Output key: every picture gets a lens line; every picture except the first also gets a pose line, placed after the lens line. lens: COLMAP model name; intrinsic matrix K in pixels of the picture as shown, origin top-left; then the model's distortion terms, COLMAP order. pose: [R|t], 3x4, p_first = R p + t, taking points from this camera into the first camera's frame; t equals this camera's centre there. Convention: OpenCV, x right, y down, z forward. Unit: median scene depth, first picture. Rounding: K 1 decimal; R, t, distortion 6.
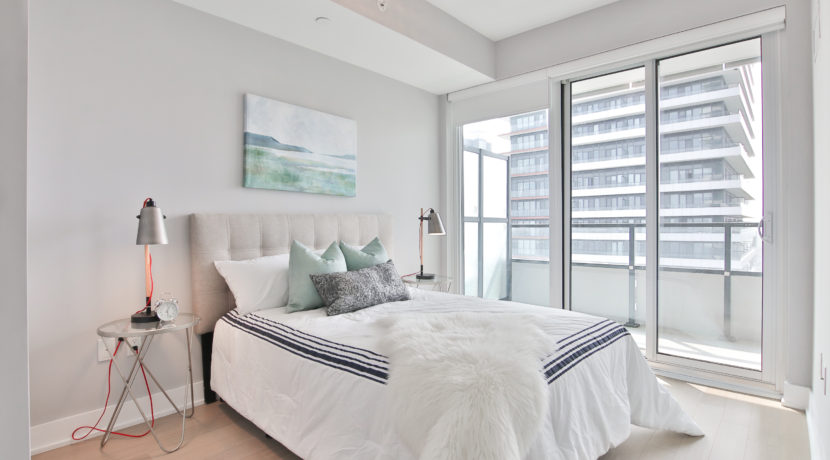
lens RADIAL K [[418.4, 0, 417.7], [0, 418.4, 224.1], [0, 0, 1]] dist [-0.022527, 0.000987]
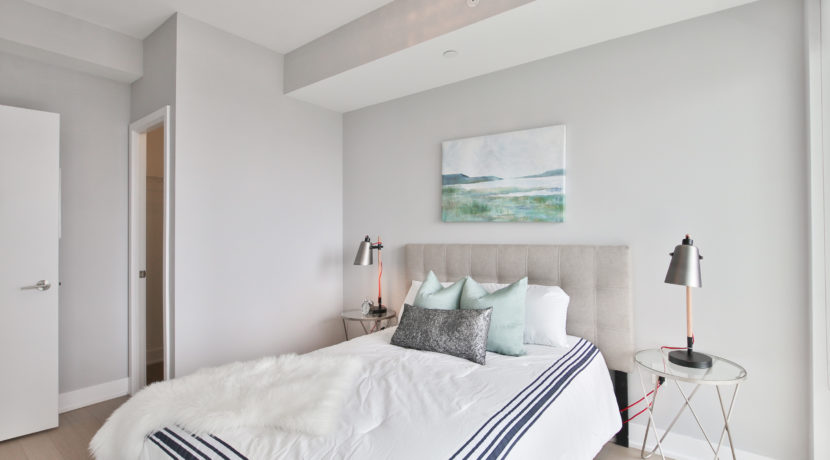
lens RADIAL K [[394.5, 0, 414.1], [0, 394.5, 225.7], [0, 0, 1]] dist [-0.020191, -0.000236]
pose [[0.084671, -0.014659, -0.996301, 0.586202], [0.004477, 0.999887, -0.014331, -0.051869], [0.996399, -0.003247, 0.084727, 0.697110]]
